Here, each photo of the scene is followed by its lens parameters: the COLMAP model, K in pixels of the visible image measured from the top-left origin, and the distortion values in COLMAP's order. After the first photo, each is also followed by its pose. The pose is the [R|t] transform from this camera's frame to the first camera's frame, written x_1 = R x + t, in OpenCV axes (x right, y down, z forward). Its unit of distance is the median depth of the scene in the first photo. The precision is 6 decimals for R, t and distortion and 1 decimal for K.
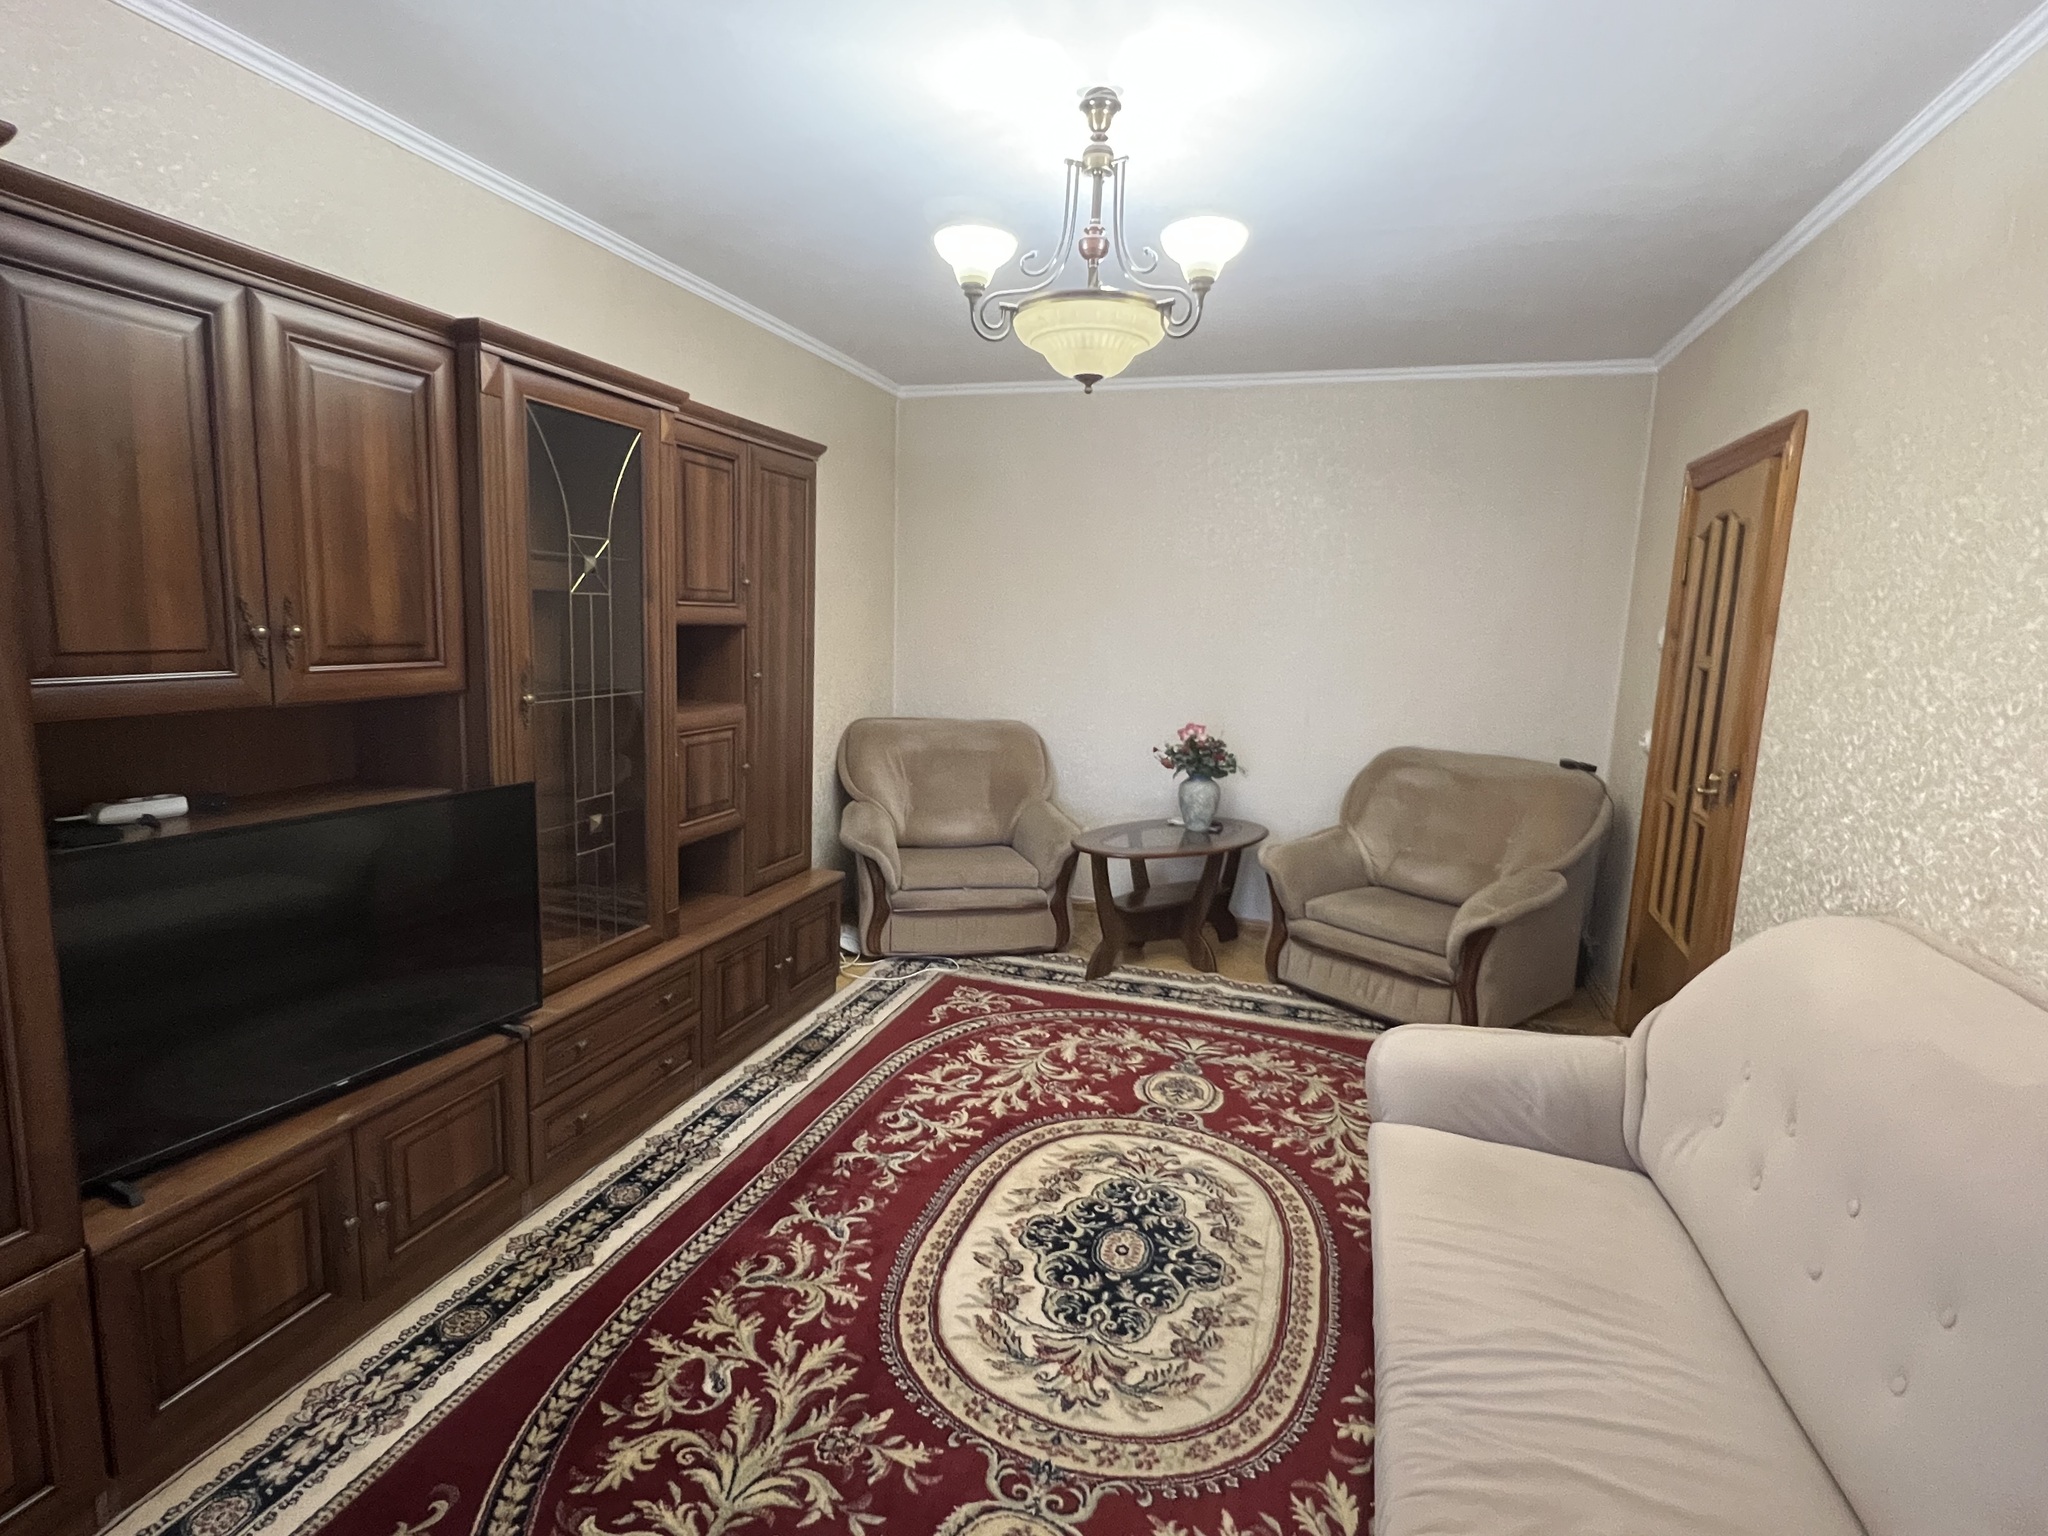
lens RADIAL K [[1018.7, 0, 1023.5], [0, 1018.7, 766.1], [0, 0, 1]] dist [0.005985, 0.000697]
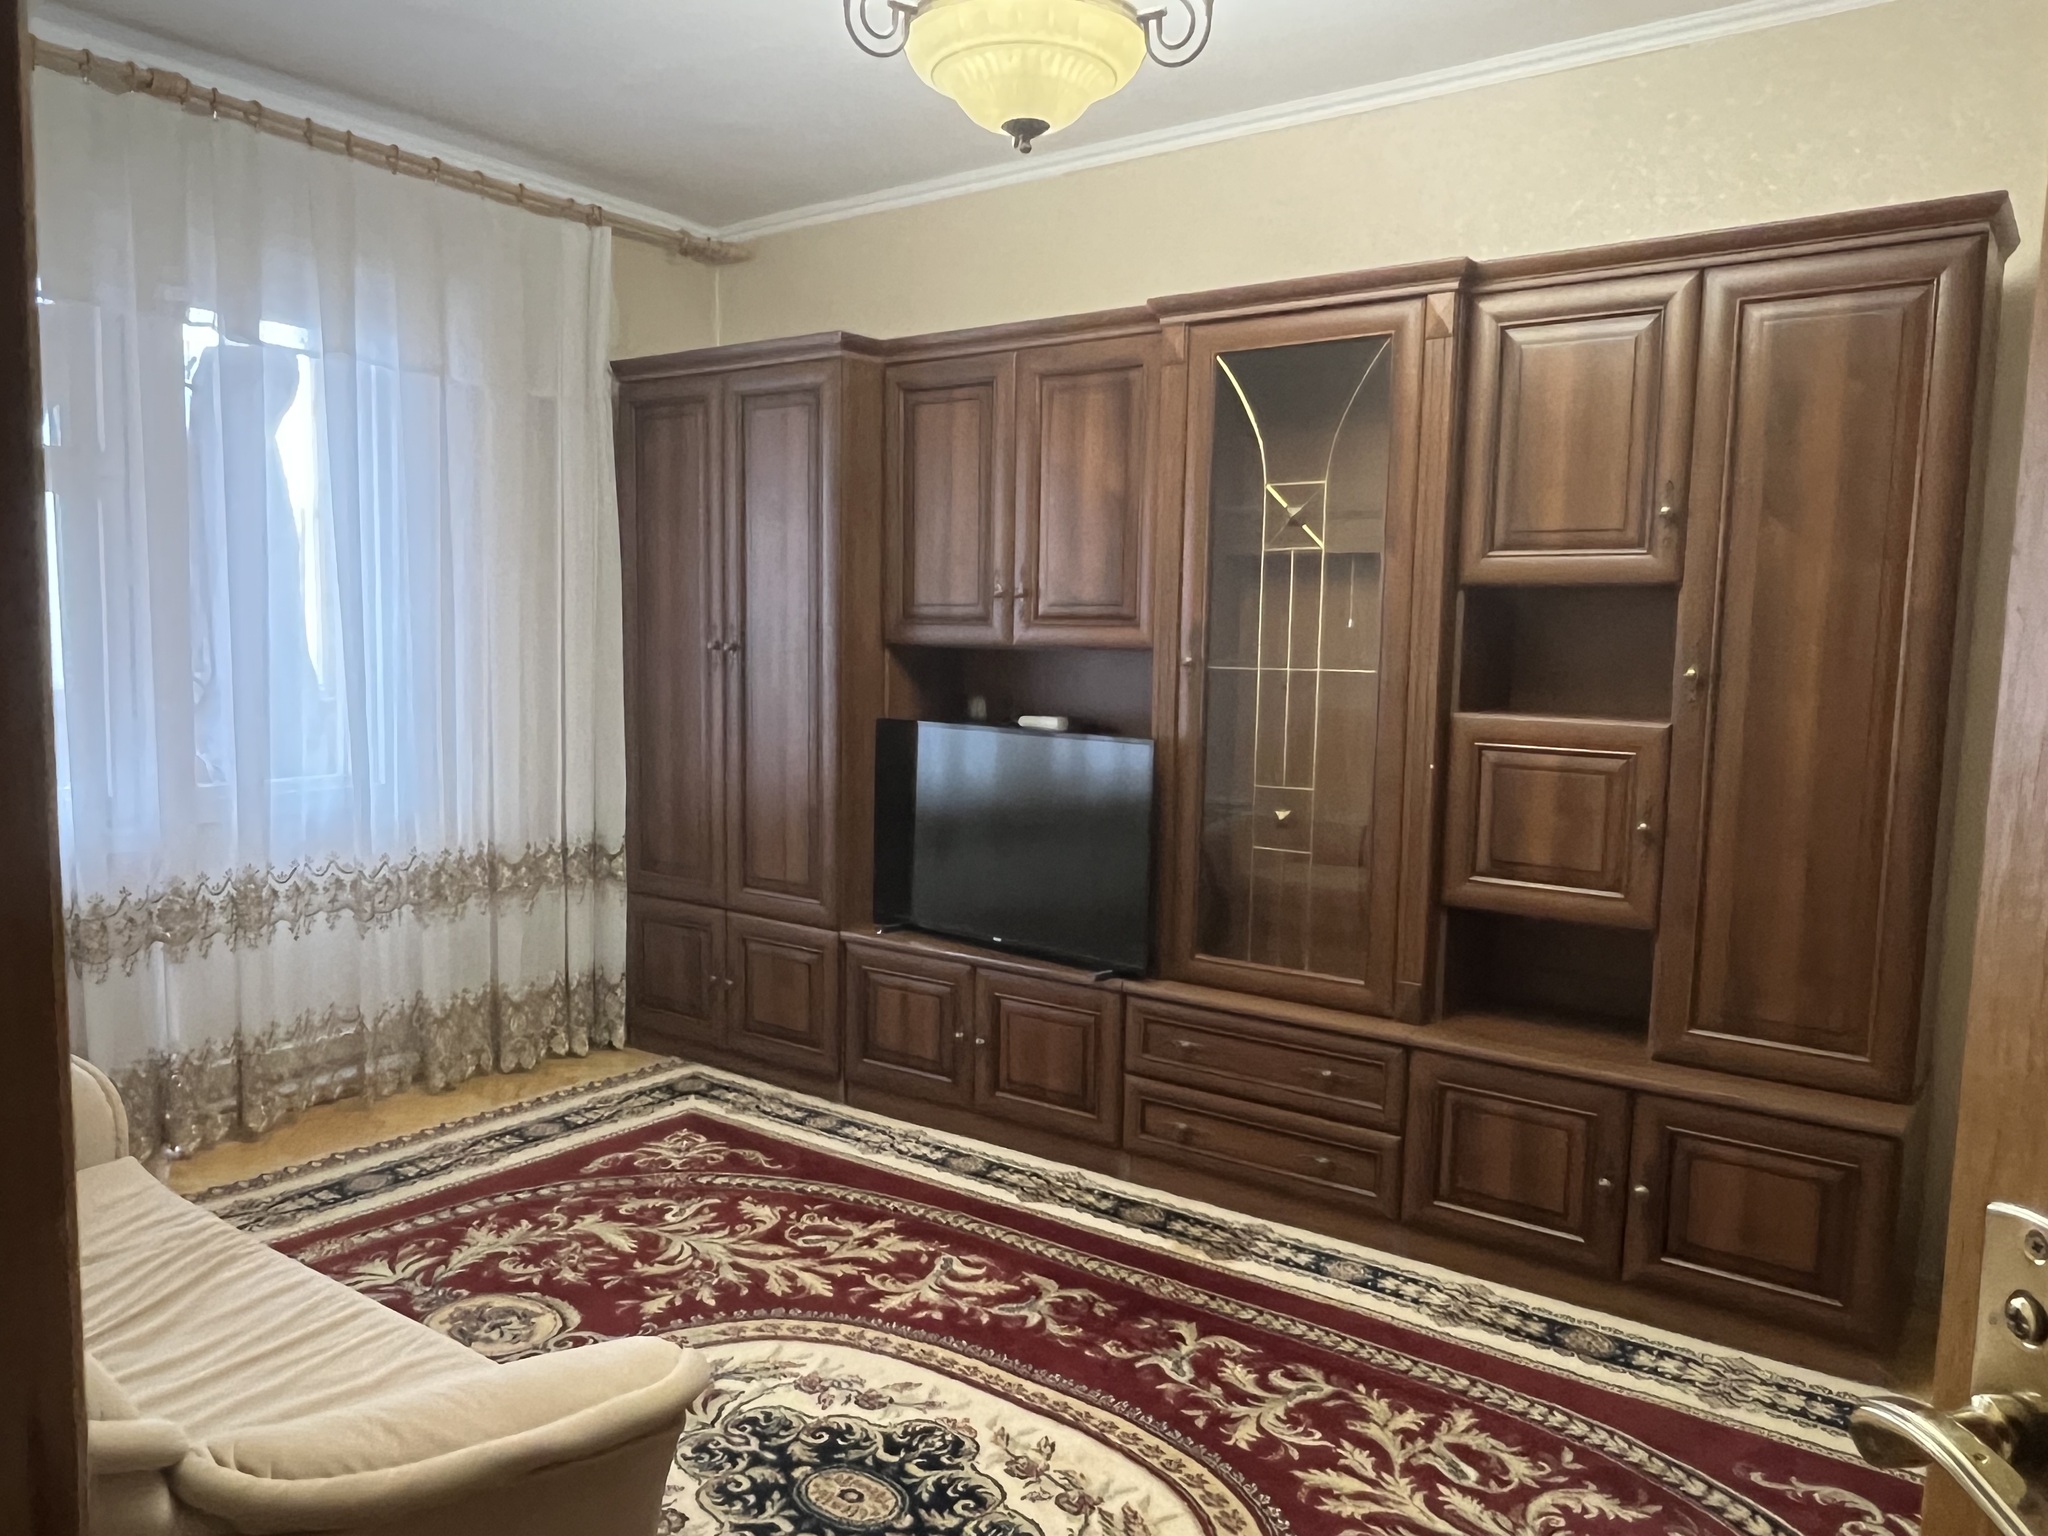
lens RADIAL K [[1478.2, 0, 1023.0], [0, 1478.2, 770.3], [0, 0, 1]] dist [-0.010090, -0.000660]
pose [[-0.313816, 0.039698, -0.948654, 0.856627], [-0.175984, 0.979382, 0.099199, -0.077814], [0.933032, 0.198079, -0.300359, 1.193090]]
